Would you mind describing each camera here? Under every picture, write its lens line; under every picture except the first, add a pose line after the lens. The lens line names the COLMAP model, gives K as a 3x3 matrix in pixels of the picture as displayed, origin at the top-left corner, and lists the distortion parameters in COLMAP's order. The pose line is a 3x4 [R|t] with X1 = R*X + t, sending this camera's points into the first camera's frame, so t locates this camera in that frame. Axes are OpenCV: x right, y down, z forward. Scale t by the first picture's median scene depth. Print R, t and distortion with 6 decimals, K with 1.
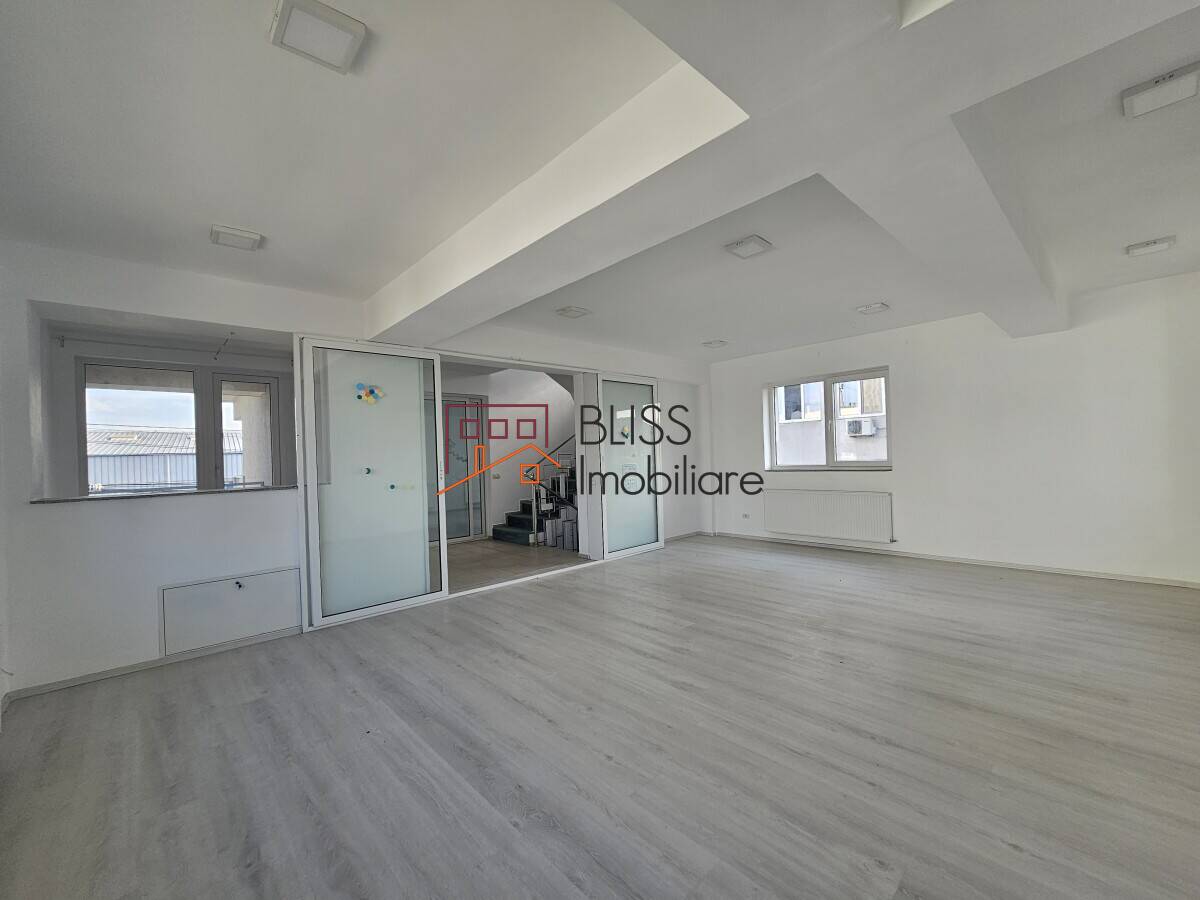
lens RADIAL K [[491.2, 0, 602.9], [0, 491.2, 456.0], [0, 0, 1]] dist [-0.003240, 0.000021]
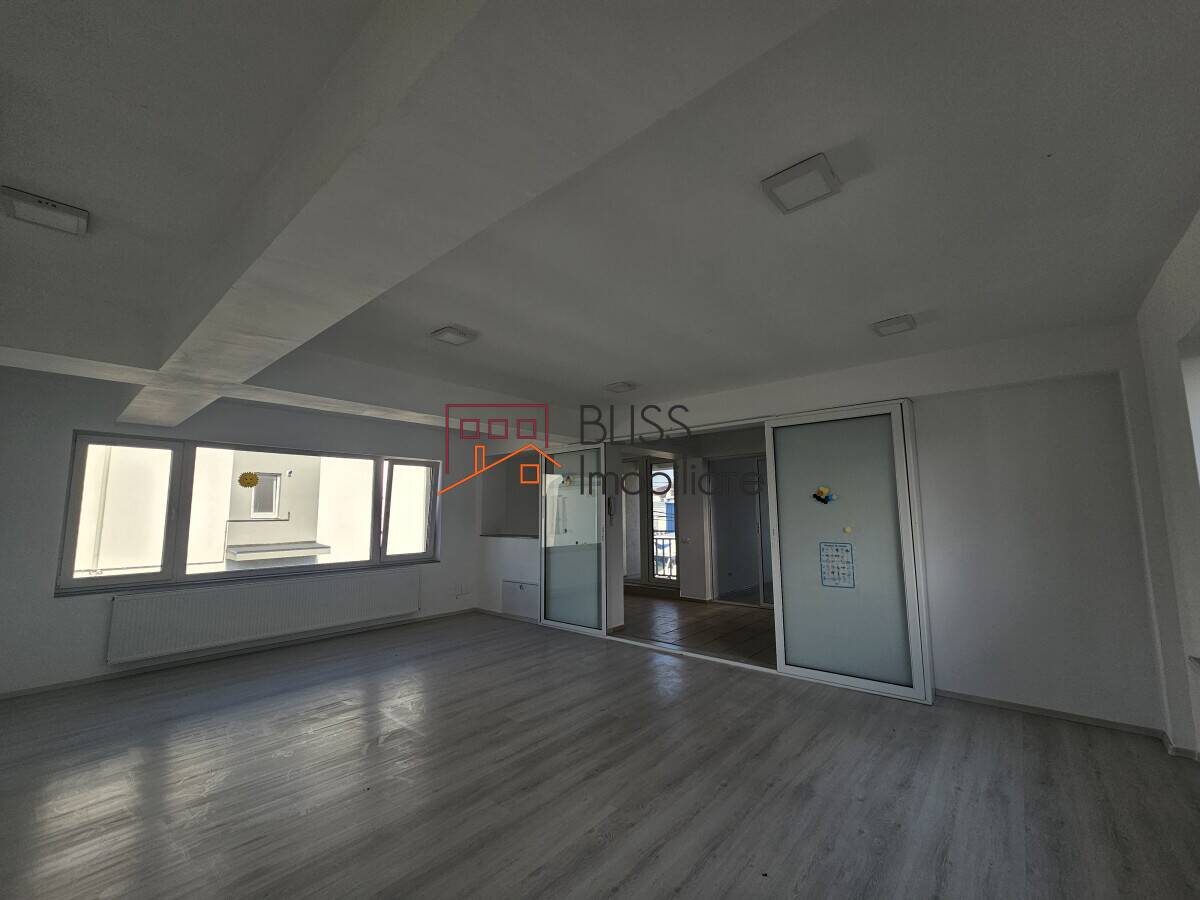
lens RADIAL K [[491.2, 0, 602.9], [0, 491.2, 456.0], [0, 0, 1]] dist [-0.003240, 0.000021]
pose [[0.125373, -0.082490, -0.988674, 1.309650], [0.003558, 0.996568, -0.082698, -0.092780], [0.992103, 0.006850, 0.125236, 1.165869]]
